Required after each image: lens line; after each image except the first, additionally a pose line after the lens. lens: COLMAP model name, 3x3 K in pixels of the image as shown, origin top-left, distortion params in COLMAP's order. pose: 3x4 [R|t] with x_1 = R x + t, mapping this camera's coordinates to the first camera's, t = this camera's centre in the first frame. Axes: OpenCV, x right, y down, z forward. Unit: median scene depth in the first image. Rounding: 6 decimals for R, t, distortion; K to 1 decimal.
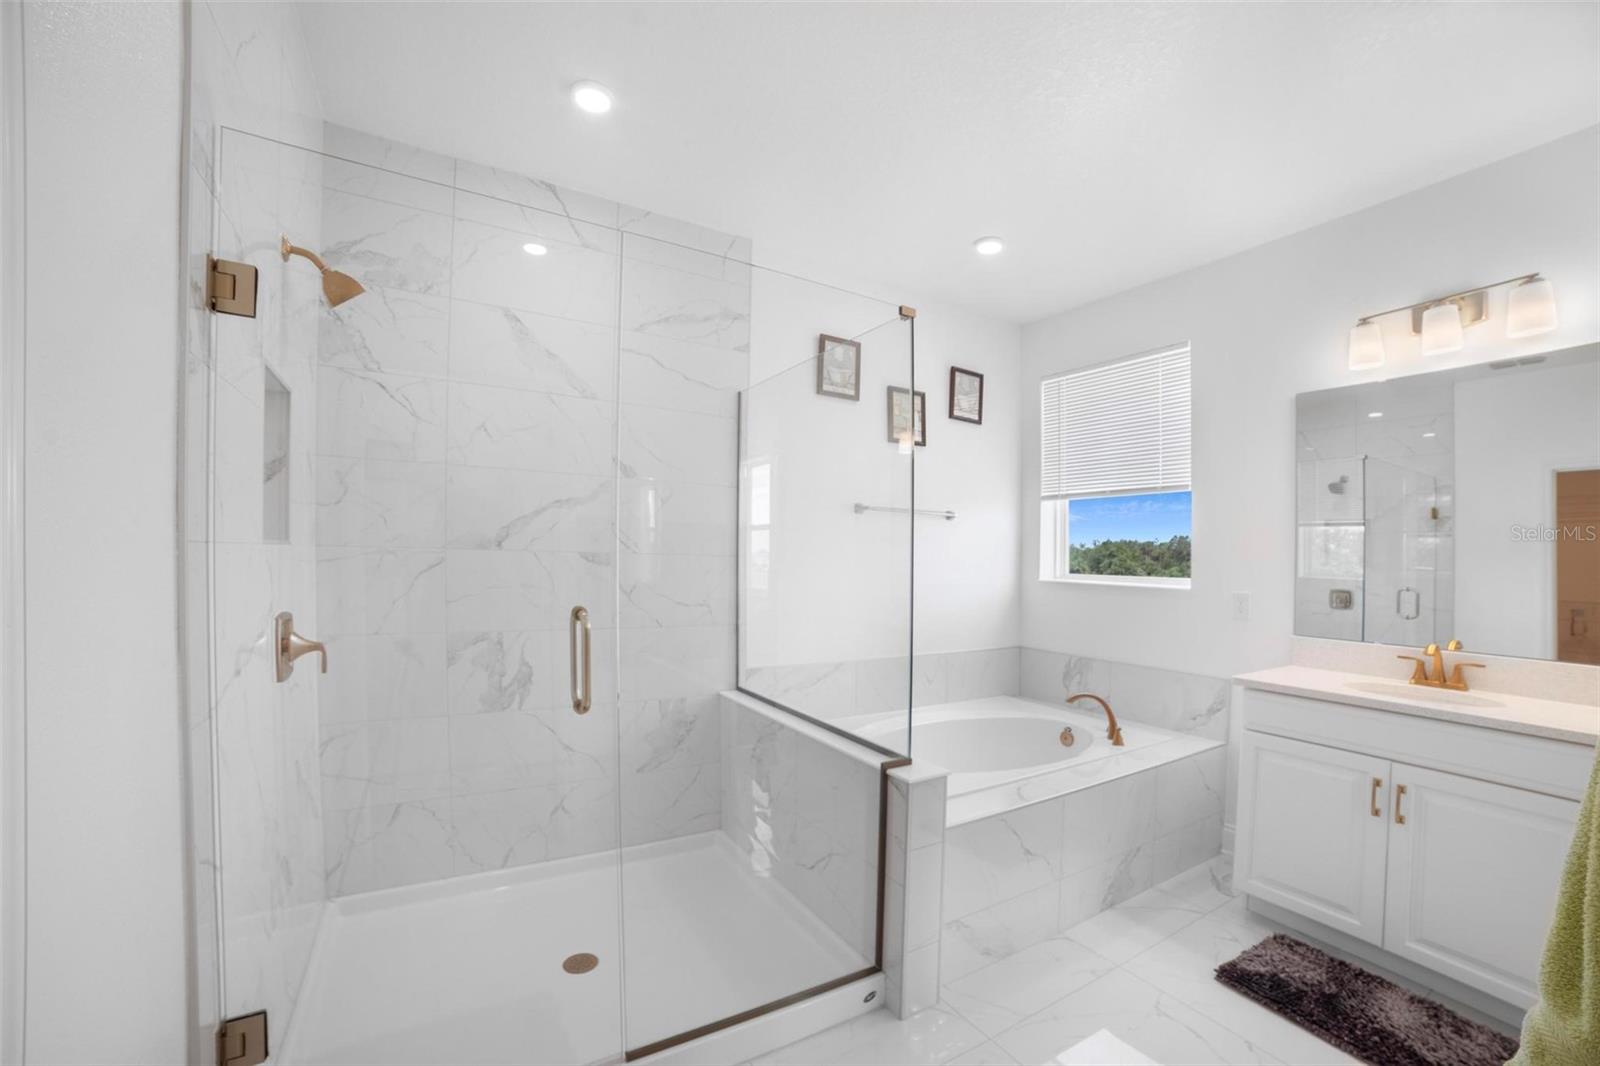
lens RADIAL K [[655.5, 0, 797.4], [0, 655.5, 554.5], [0, 0, 1]] dist [-0.106587, 0.031792]
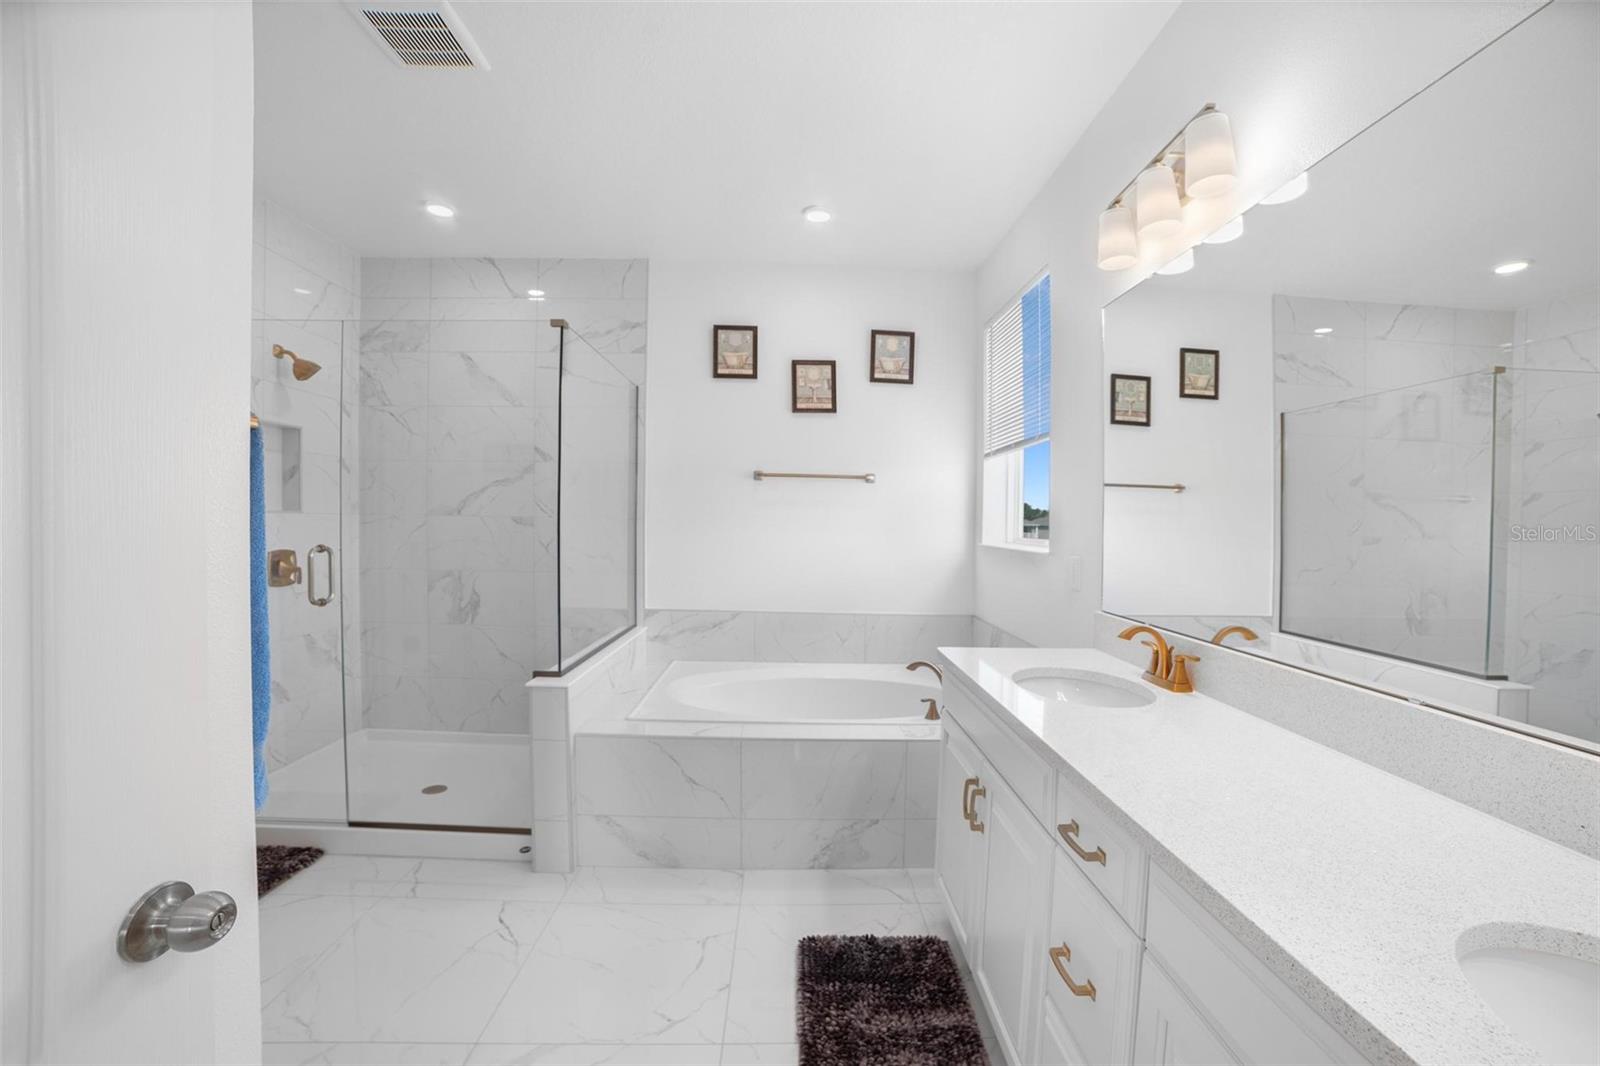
lens RADIAL K [[642.6, 0, 800.0], [0, 642.6, 533.0], [0, 0, 1]] dist [-0.079085, 0.000119]
pose [[0.872474, -0.000488, -0.488660, 0.888552], [0.004904, 0.999958, 0.007757, 0.023977], [0.488636, -0.009164, 0.872440, 0.107371]]
